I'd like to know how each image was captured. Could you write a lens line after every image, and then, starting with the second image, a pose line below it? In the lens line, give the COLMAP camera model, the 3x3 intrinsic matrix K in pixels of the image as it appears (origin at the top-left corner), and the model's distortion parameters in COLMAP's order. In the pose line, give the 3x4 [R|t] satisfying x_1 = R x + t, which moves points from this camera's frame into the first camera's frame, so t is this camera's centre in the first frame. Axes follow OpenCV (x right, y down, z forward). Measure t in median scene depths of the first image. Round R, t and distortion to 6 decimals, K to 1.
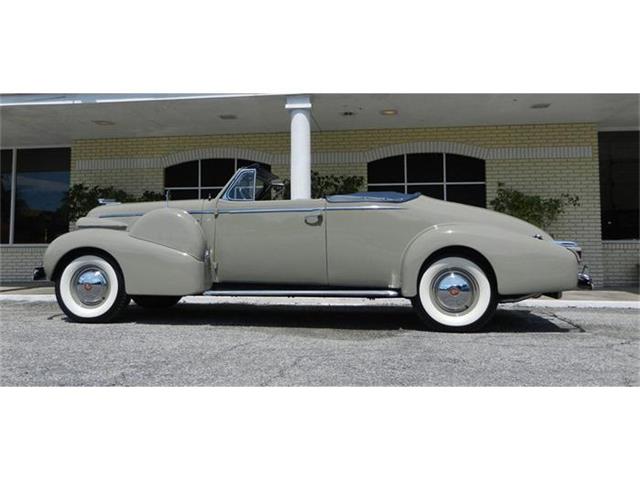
lens RADIAL K [[578.1, 0, 314.1], [0, 578.1, 207.3], [0, 0, 1]] dist [0.000682, 0.011132]
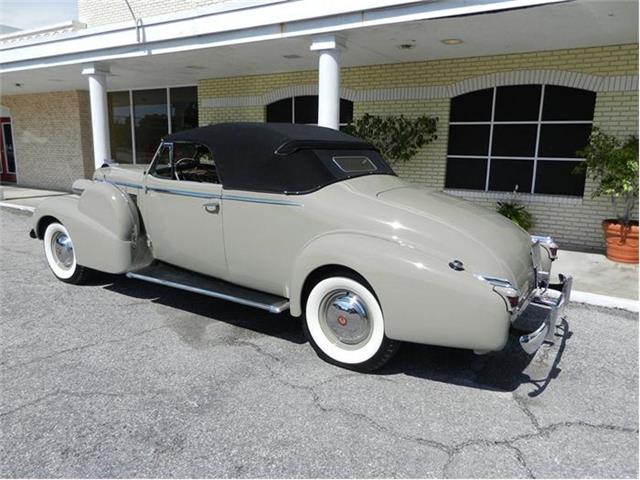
lens RADIAL K [[485.8, 0, 323.5], [0, 485.8, 238.5], [0, 0, 1]] dist [0.014095, -0.005320]
pose [[0.908370, 0.097610, -0.406615, 0.246638], [0.012114, 0.965825, 0.258913, -0.065887], [0.417992, -0.240114, 0.876144, 0.206856]]
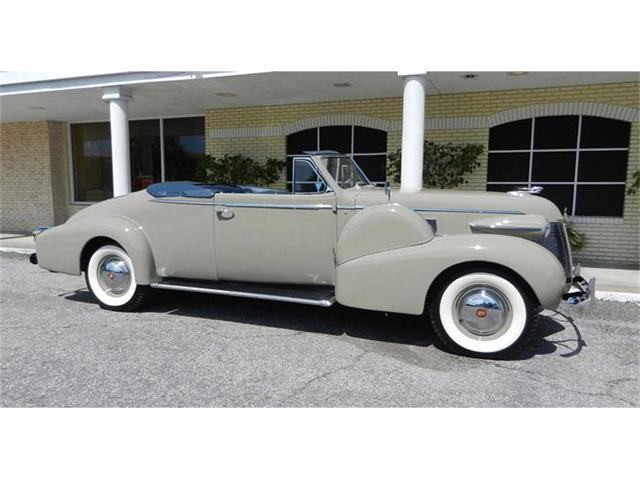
lens RADIAL K [[485.8, 0, 317.5], [0, 485.8, 253.4], [0, 0, 1]] dist [0.014095, -0.005320]
pose [[0.970166, 0.042717, -0.238648, 0.018622], [0.007797, 0.978349, 0.206817, -0.044040], [0.242315, -0.202508, 0.948828, 0.138443]]
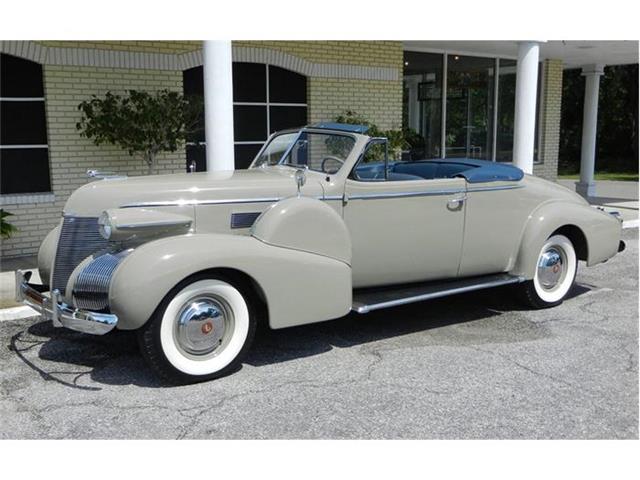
lens RADIAL K [[754.0, 0, 323.6], [0, 754.0, 271.7], [0, 0, 1]] dist [-0.001487, 0.000000]
pose [[0.699998, -0.132398, 0.701764, -0.482294], [-0.056751, 0.969244, 0.239470, -0.070878], [-0.711886, -0.207454, 0.670956, 0.201496]]
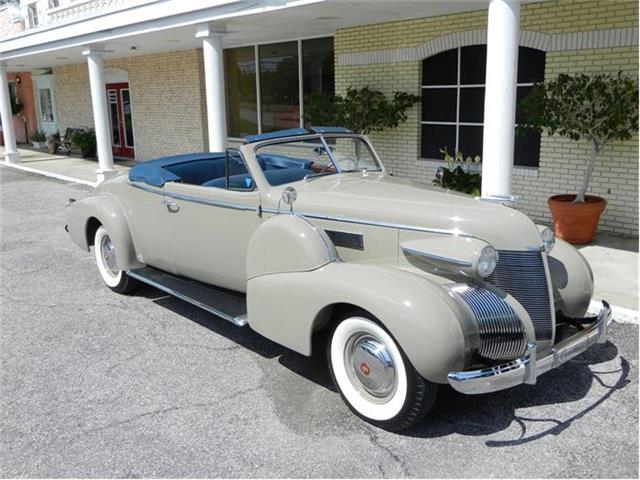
lens RADIAL K [[638.6, 0, 317.3], [0, 638.6, 240.6], [0, 0, 1]] dist [0.006245, 0.000000]
pose [[0.746070, 0.140614, -0.650851, 0.255441], [0.072805, 0.954362, 0.289643, -0.102462], [0.661875, -0.263479, 0.701784, 0.243228]]
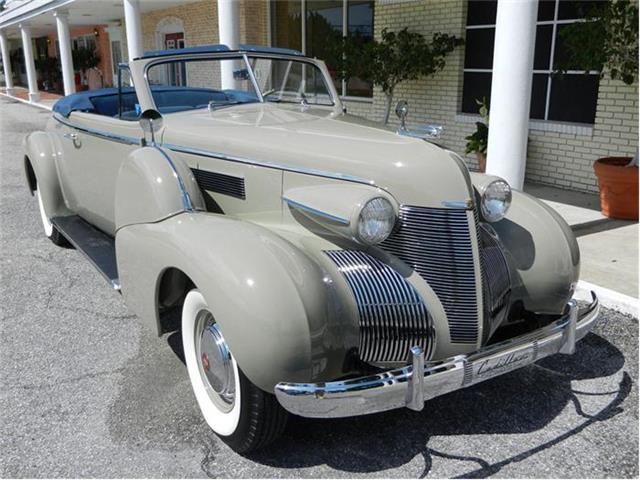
lens RADIAL K [[638.6, 0, 317.8], [0, 638.6, 240.6], [0, 0, 1]] dist [0.006245, 0.000000]
pose [[0.630378, 0.213086, -0.746471, 0.261063], [0.064483, 0.943893, 0.323896, -0.053657], [0.773606, -0.252311, 0.581269, 0.392100]]
